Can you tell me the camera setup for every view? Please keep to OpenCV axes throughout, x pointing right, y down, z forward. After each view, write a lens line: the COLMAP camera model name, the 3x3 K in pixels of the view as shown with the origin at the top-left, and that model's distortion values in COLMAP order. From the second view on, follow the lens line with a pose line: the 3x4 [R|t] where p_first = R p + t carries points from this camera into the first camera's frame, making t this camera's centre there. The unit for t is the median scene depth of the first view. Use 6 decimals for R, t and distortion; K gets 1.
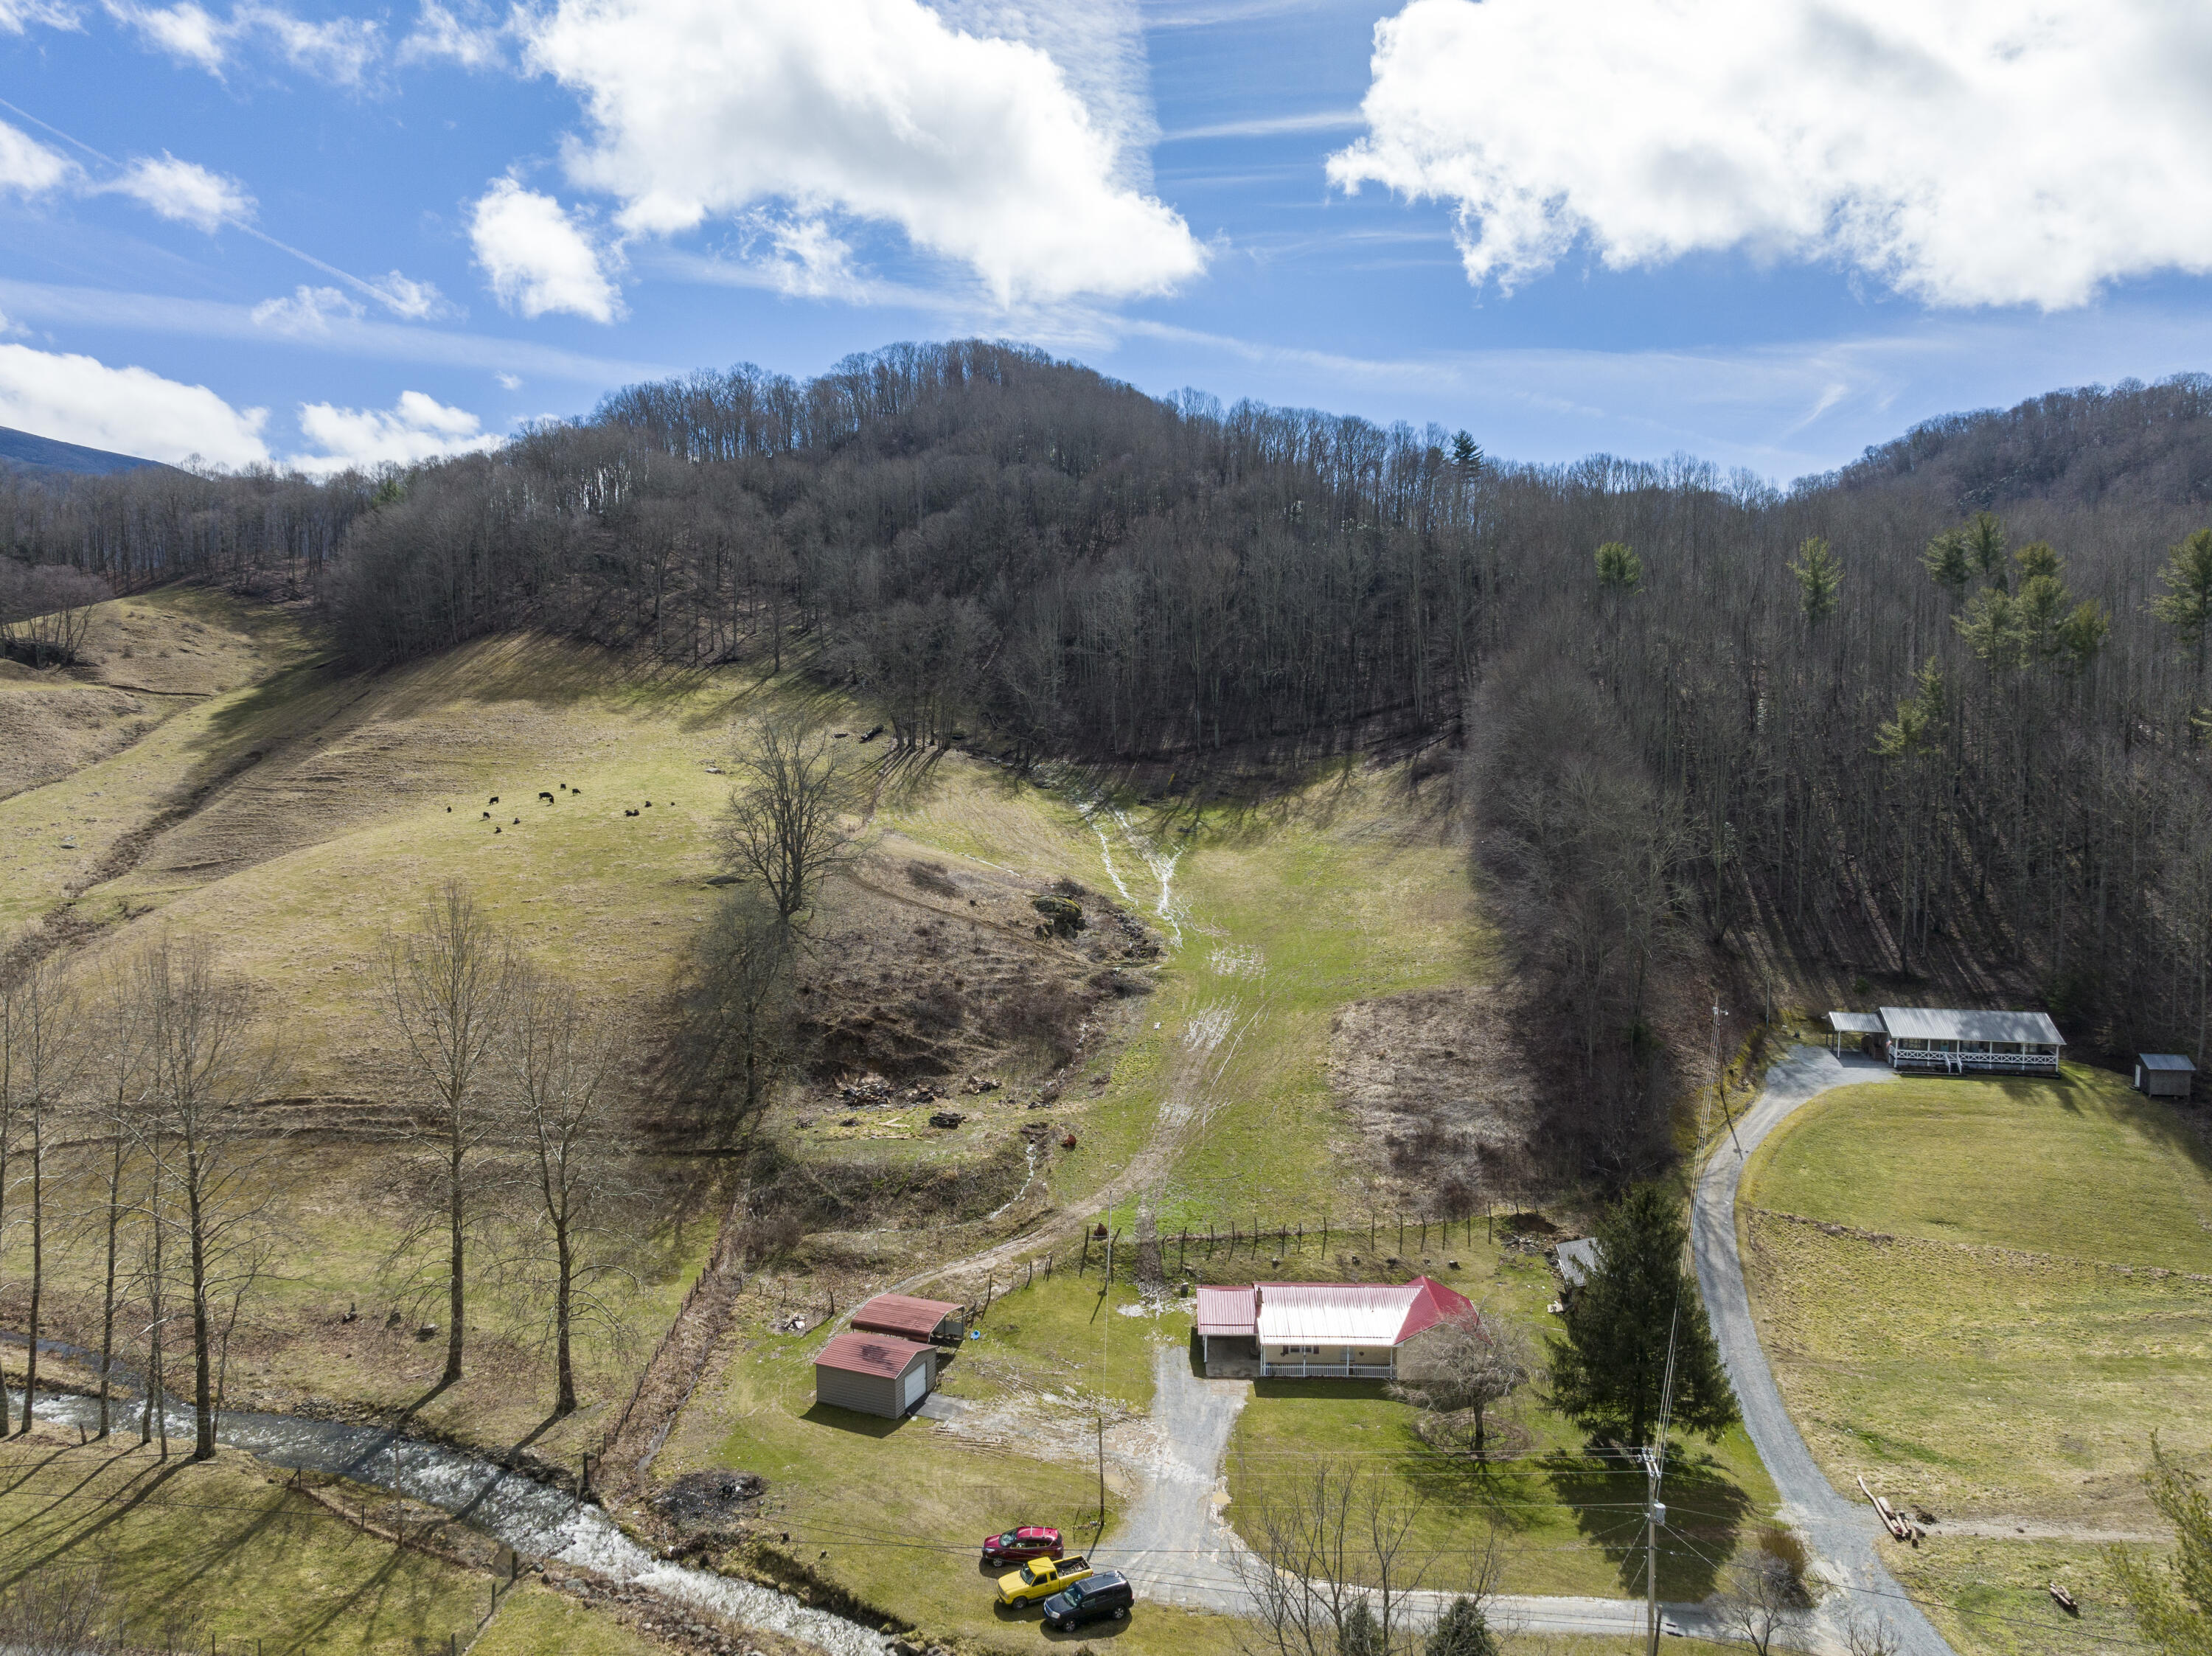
lens RADIAL K [[1530.7, 0, 1106.0], [0, 1530.7, 828.0], [0, 0, 1]] dist [-0.045002, 0.000558]
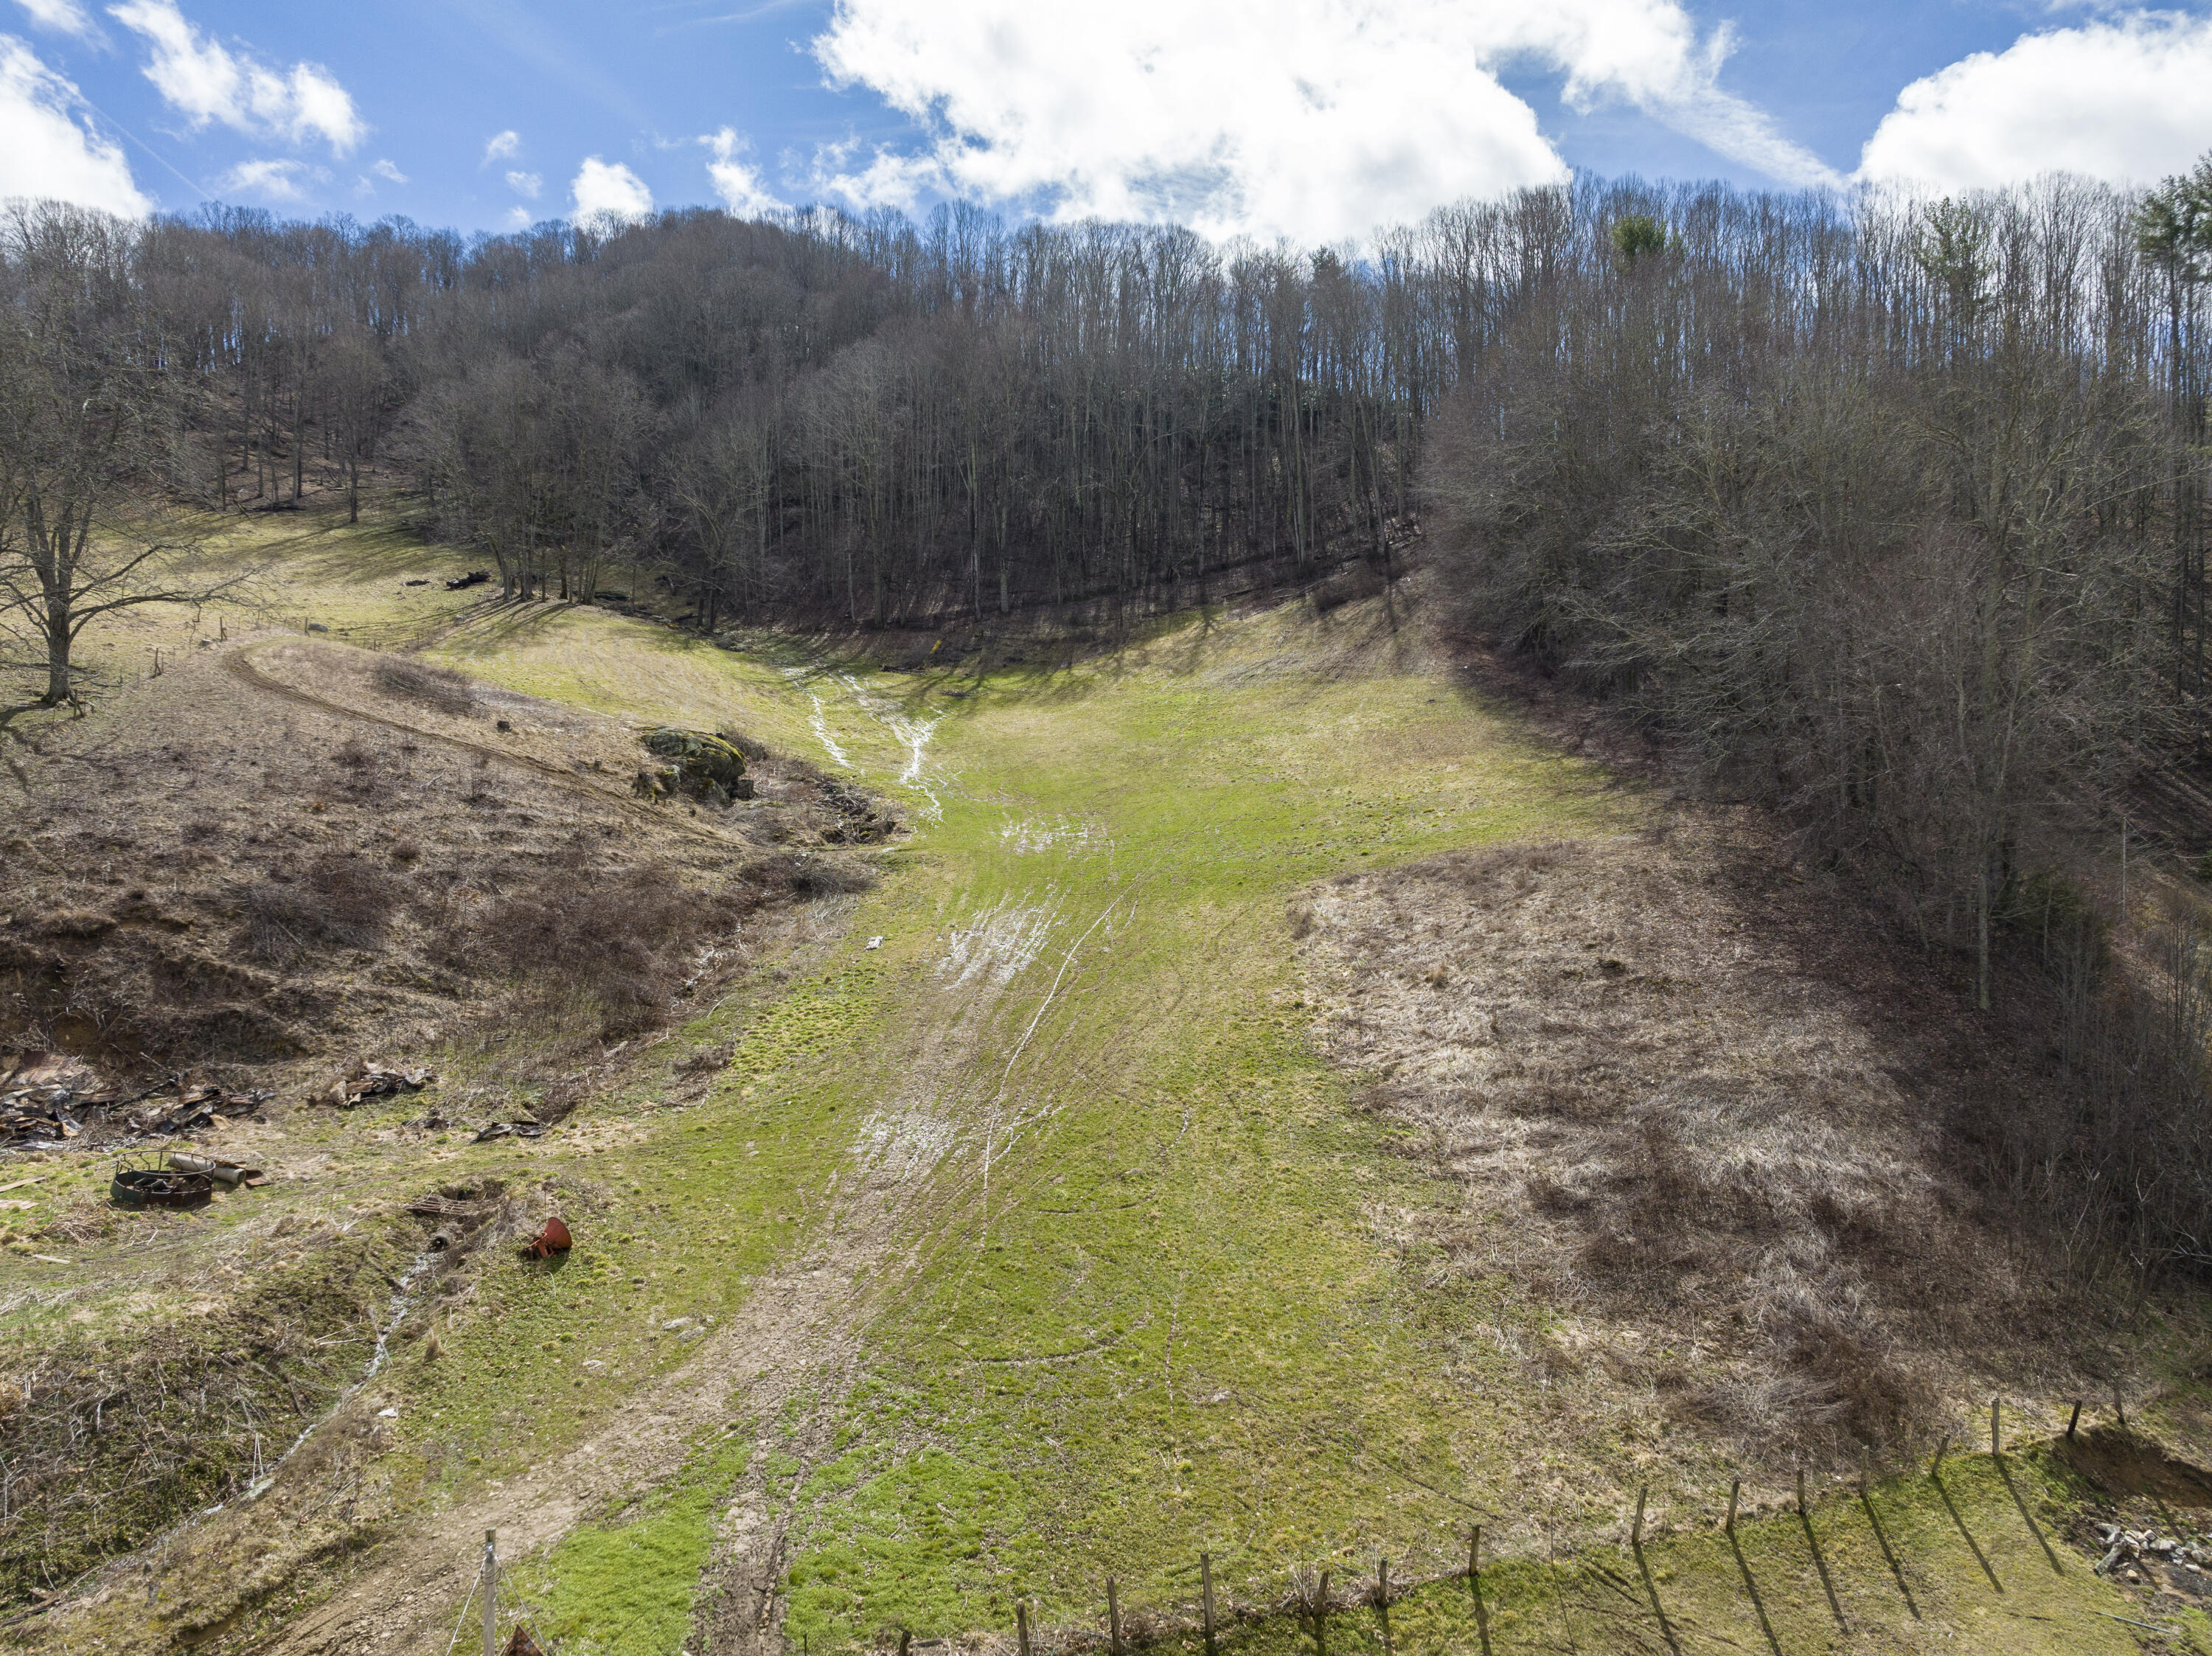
lens RADIAL K [[1530.7, 0, 1106.0], [0, 1530.7, 828.0], [0, 0, 1]] dist [-0.045002, 0.000558]
pose [[0.990199, -0.006200, 0.139528, 0.038549], [0.011024, 0.999367, -0.033828, 0.114258], [-0.139230, 0.035034, 0.989640, 0.580235]]
